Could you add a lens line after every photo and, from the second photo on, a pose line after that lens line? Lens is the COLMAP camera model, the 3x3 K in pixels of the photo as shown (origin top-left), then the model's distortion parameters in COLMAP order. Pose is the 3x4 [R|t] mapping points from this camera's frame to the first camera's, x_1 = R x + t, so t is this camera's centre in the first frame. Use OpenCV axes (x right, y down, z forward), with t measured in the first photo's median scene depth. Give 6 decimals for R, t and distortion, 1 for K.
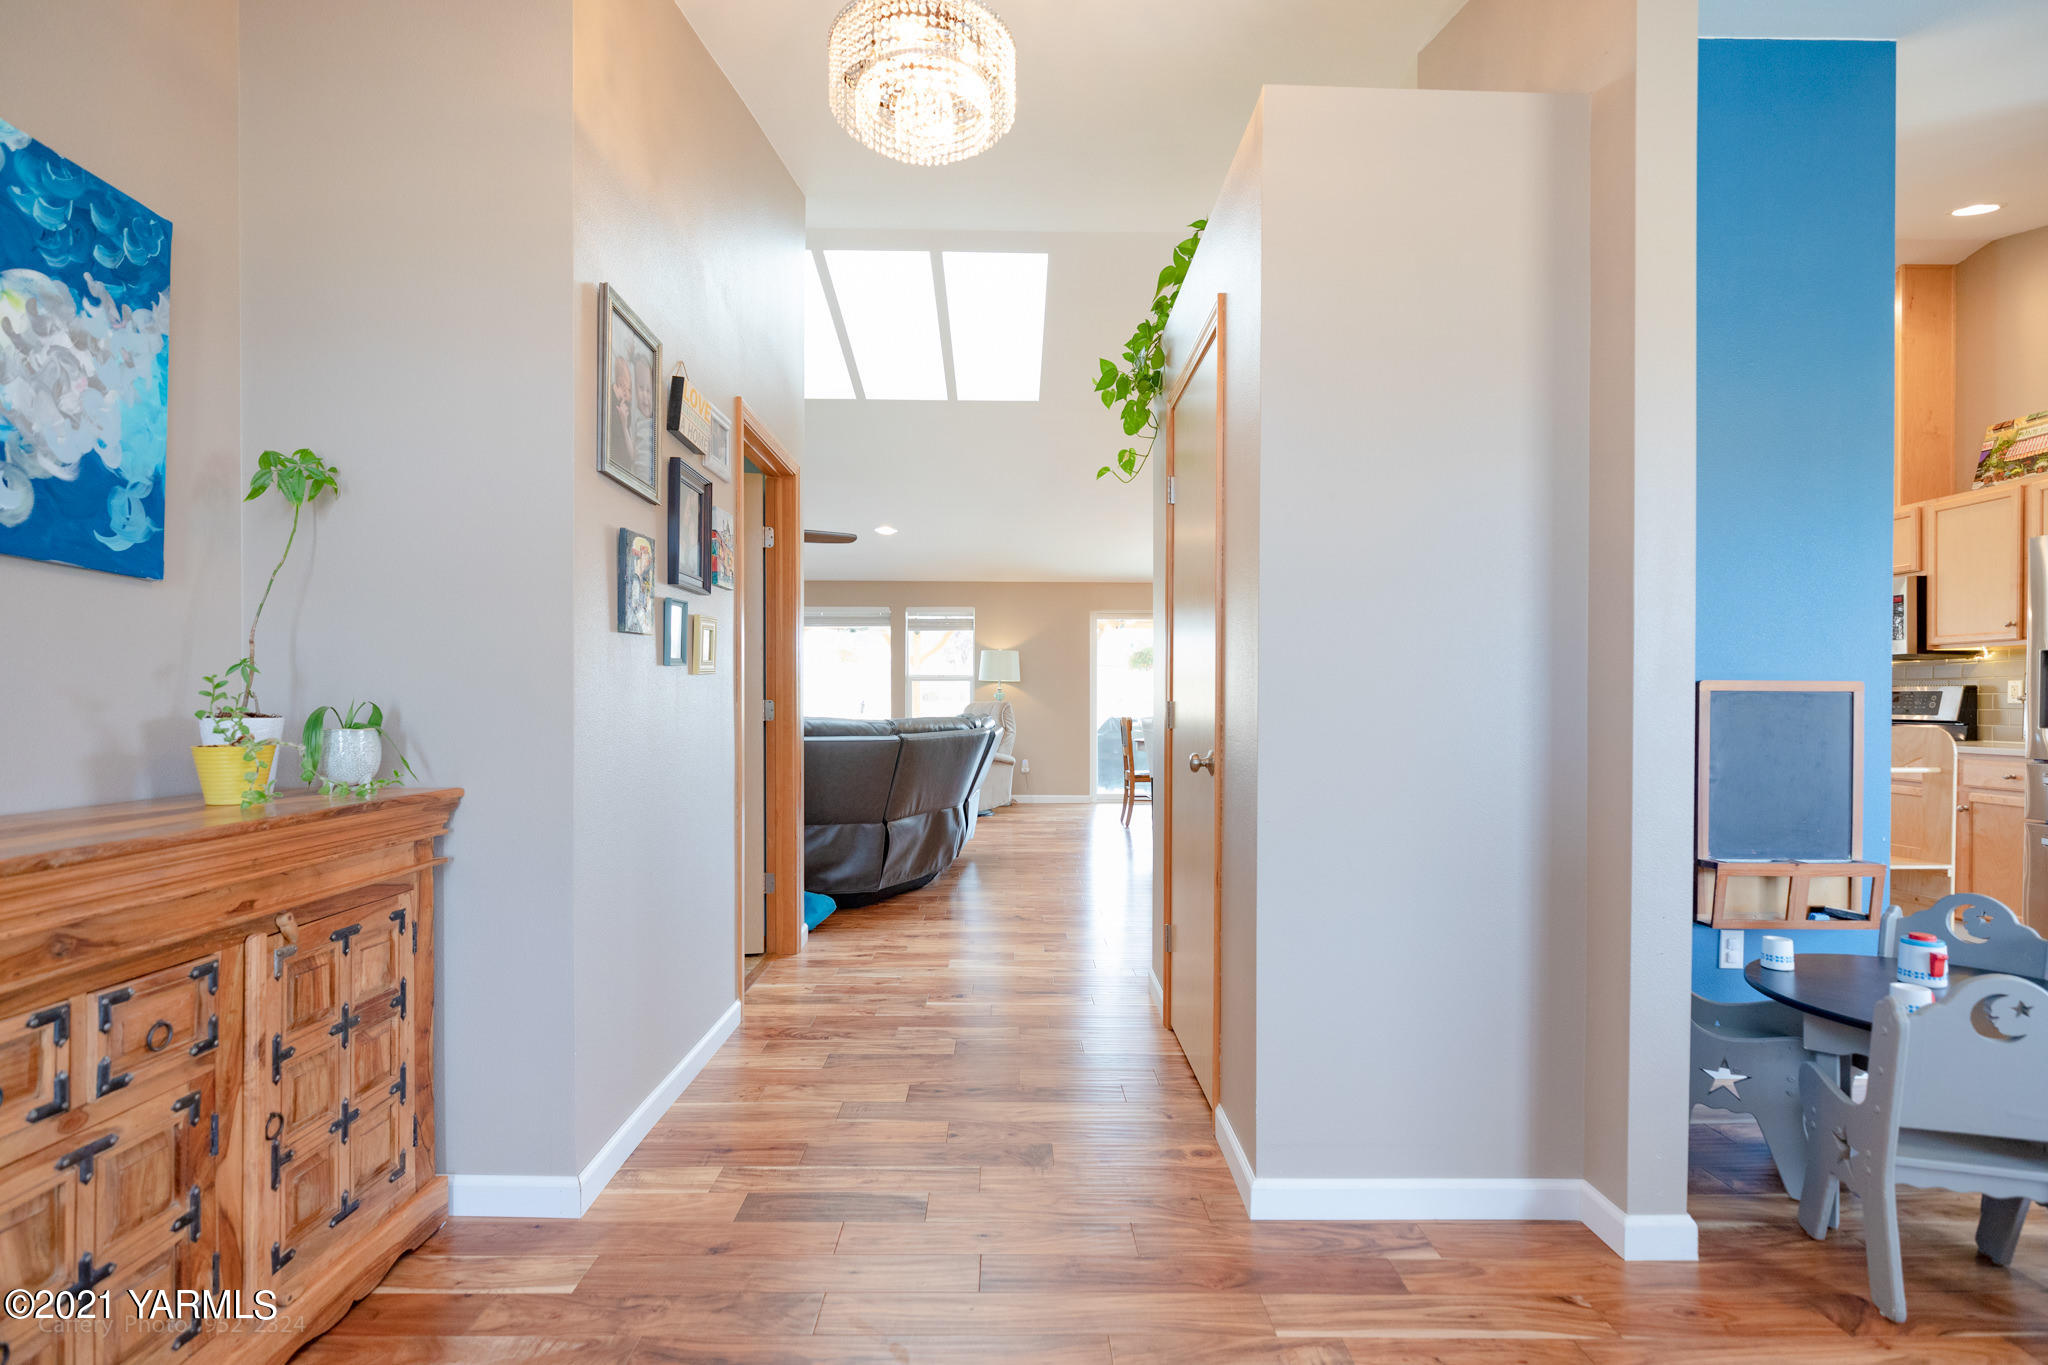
lens RADIAL K [[956.6, 0, 1021.1], [0, 956.6, 708.1], [0, 0, 1]] dist [-0.000715, 0.000082]
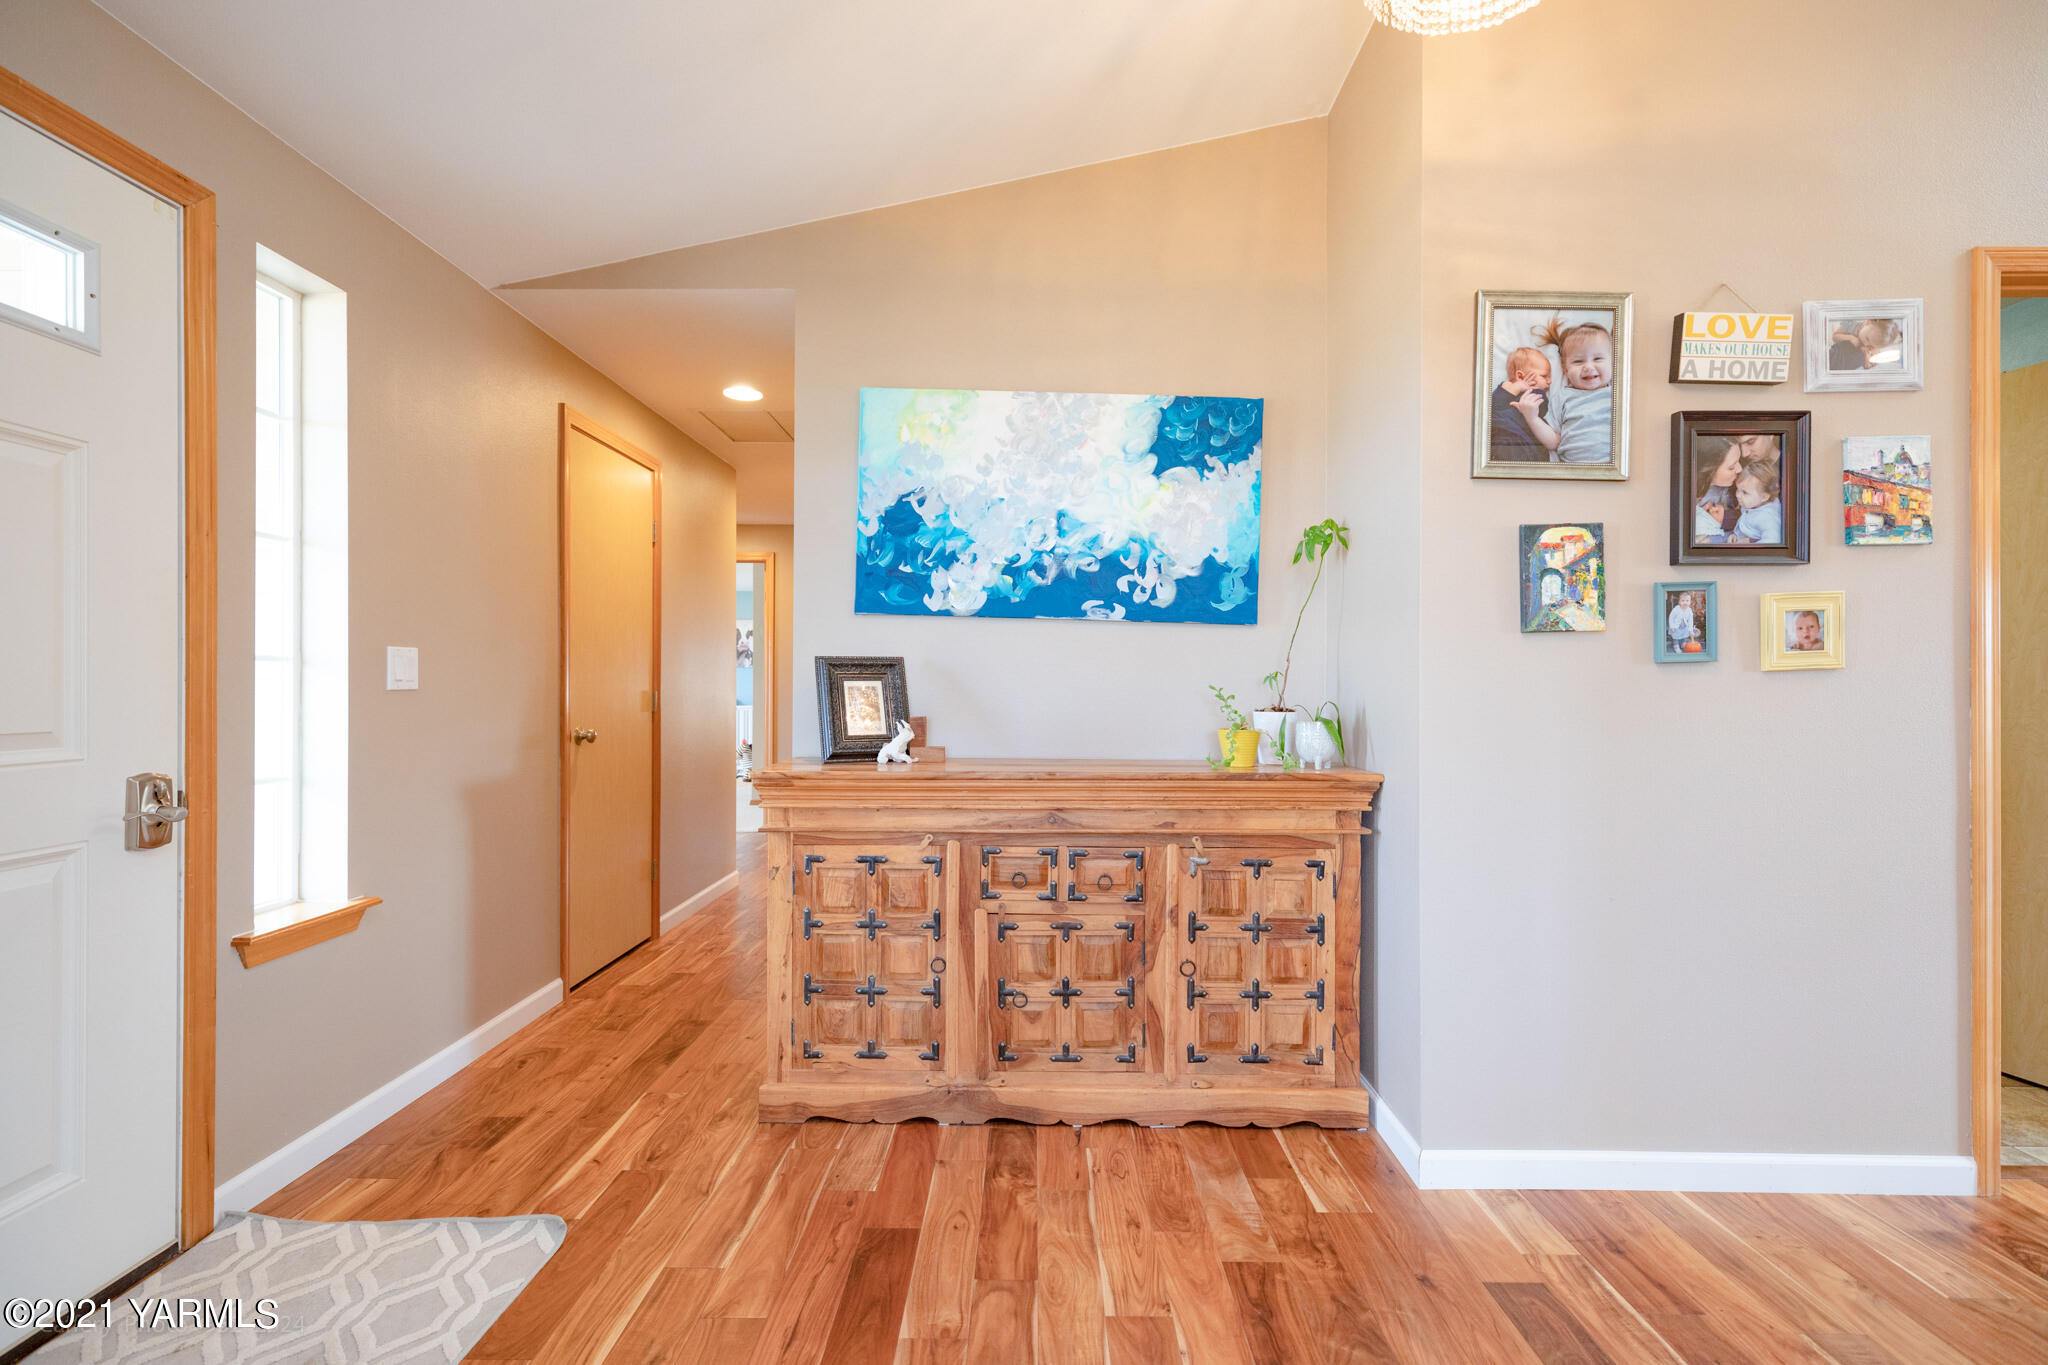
lens RADIAL K [[930.5, 0, 1024.0], [0, 930.5, 682.5], [0, 0, 1]] dist [0.000131, 0.000085]
pose [[-0.024774, -0.008801, -0.999654, 0.707293], [-0.011193, 0.999901, -0.008526, -0.020426], [0.999630, 0.010978, -0.024871, 0.692725]]
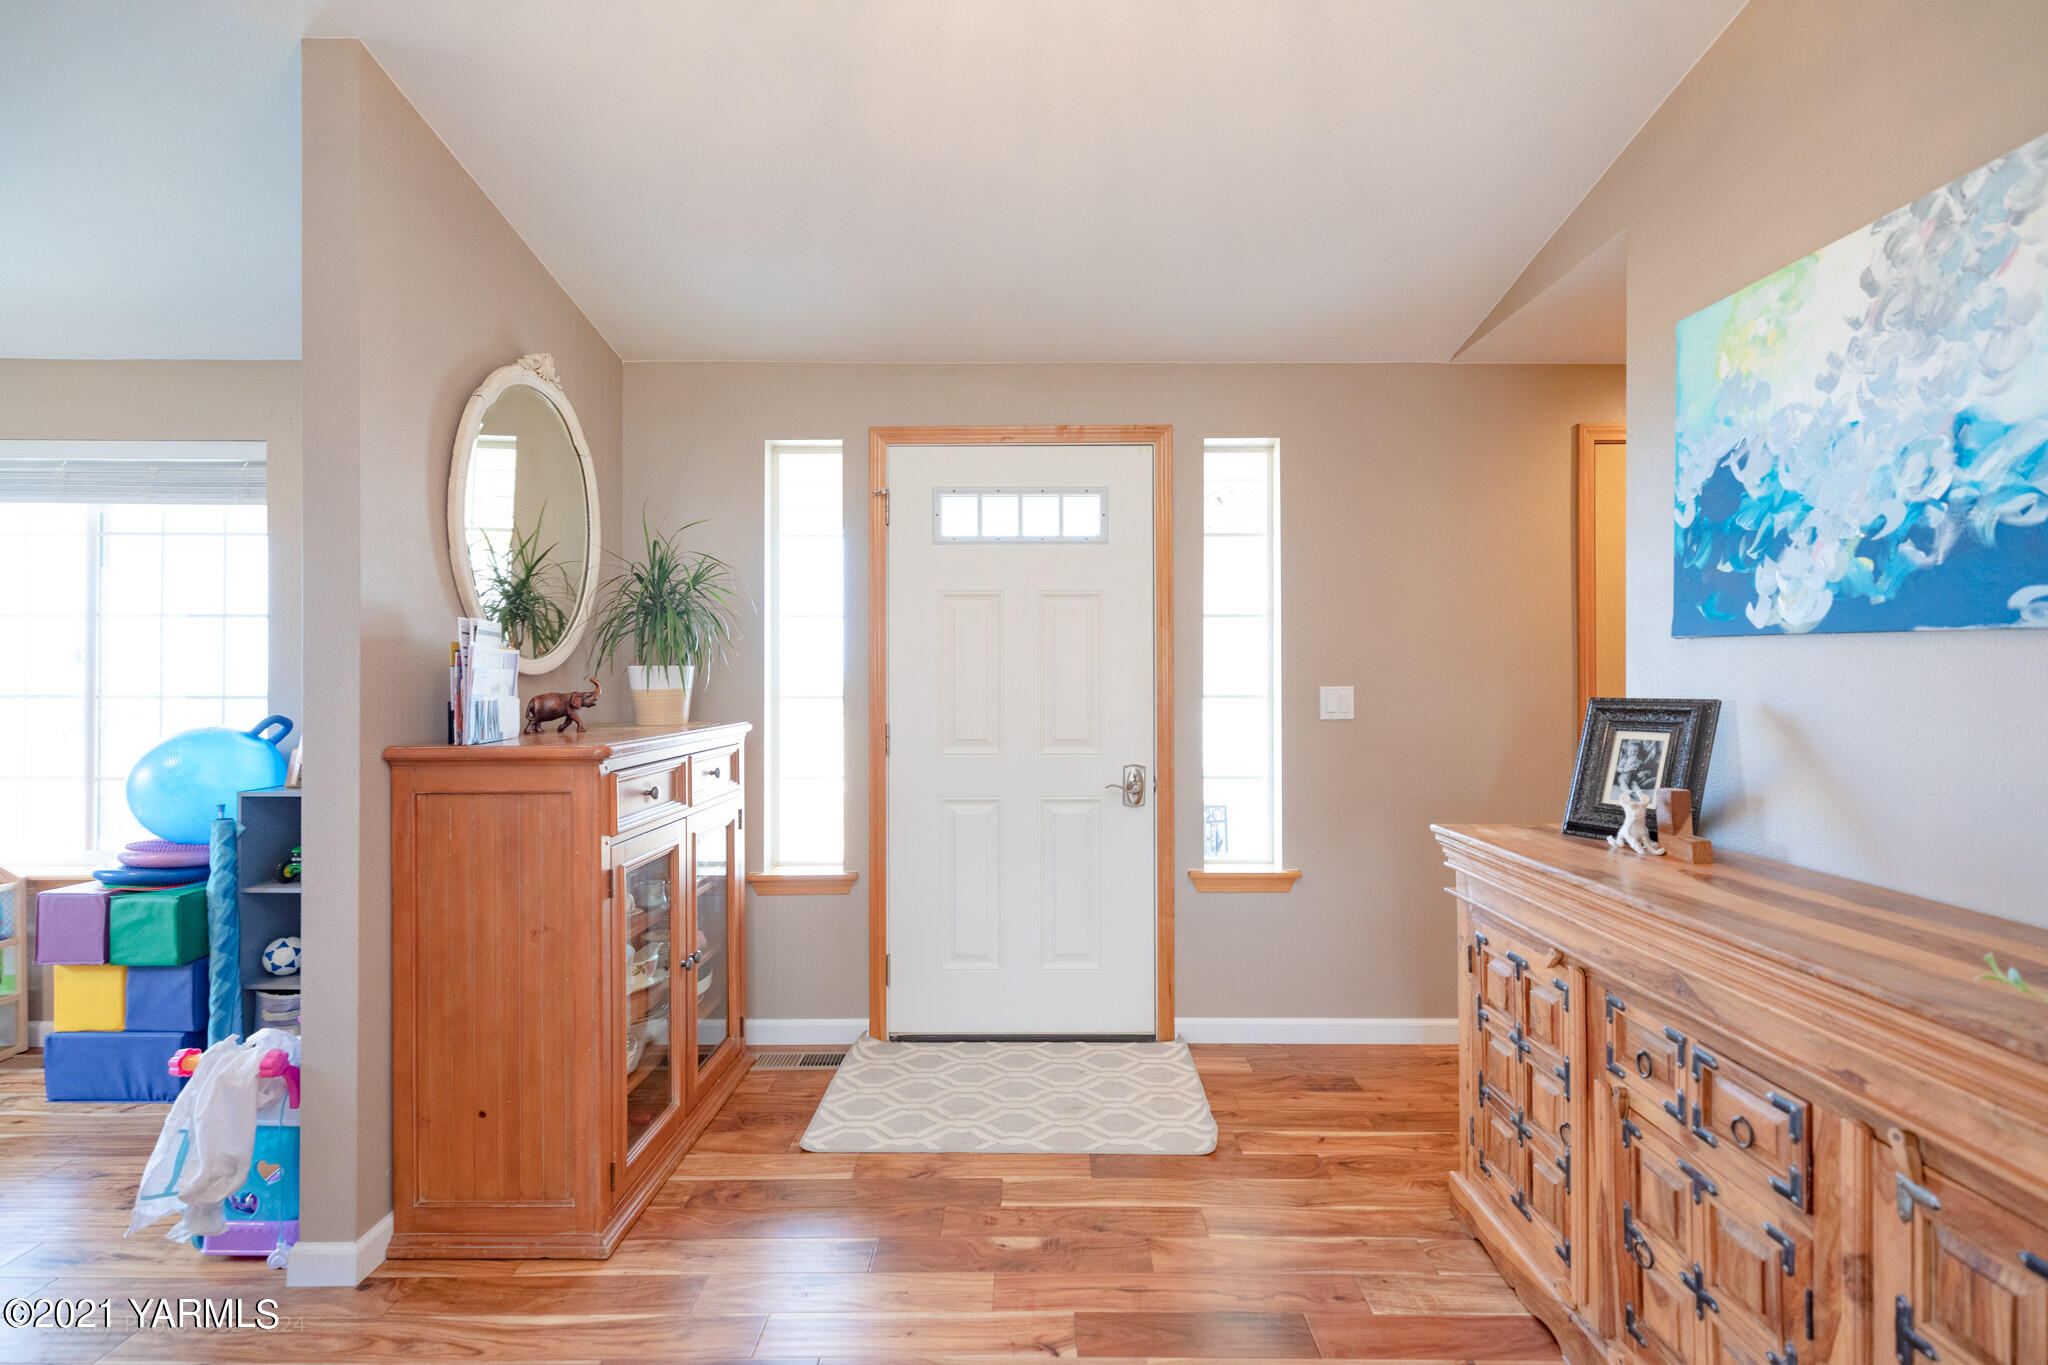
lens RADIAL K [[915.5, 0, 1026.8], [0, 915.5, 672.0], [0, 0, 1]] dist [0.001053, 0.000163]
pose [[-0.999753, -0.001611, 0.022169, -0.133120], [-0.001537, 0.999993, 0.003372, -0.112174], [-0.022174, 0.003337, -0.999749, 1.549156]]
